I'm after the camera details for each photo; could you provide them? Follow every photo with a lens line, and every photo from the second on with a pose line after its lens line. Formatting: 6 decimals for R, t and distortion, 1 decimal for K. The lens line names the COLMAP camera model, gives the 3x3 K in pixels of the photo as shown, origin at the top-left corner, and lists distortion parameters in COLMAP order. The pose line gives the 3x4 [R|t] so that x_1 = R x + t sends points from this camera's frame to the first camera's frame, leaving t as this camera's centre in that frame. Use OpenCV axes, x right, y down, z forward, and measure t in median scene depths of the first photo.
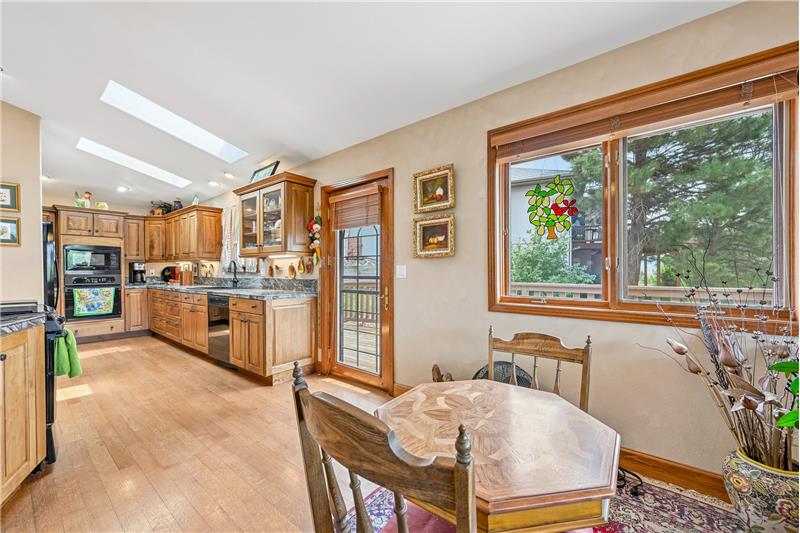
lens RADIAL K [[310.5, 0, 400.9], [0, 310.5, 271.3], [0, 0, 1]] dist [-0.000559, -0.000035]
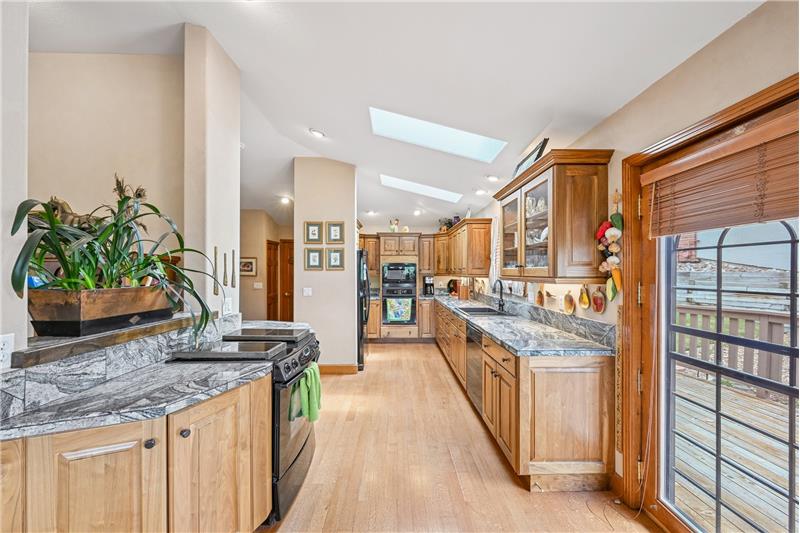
lens RADIAL K [[310.5, 0, 400.9], [0, 310.5, 271.3], [0, 0, 1]] dist [-0.000559, -0.000035]
pose [[0.636200, 0.001653, -0.771523, -0.078586], [-0.004954, 0.999986, -0.001942, -0.066801], [0.771509, 0.005058, 0.636199, 0.329786]]
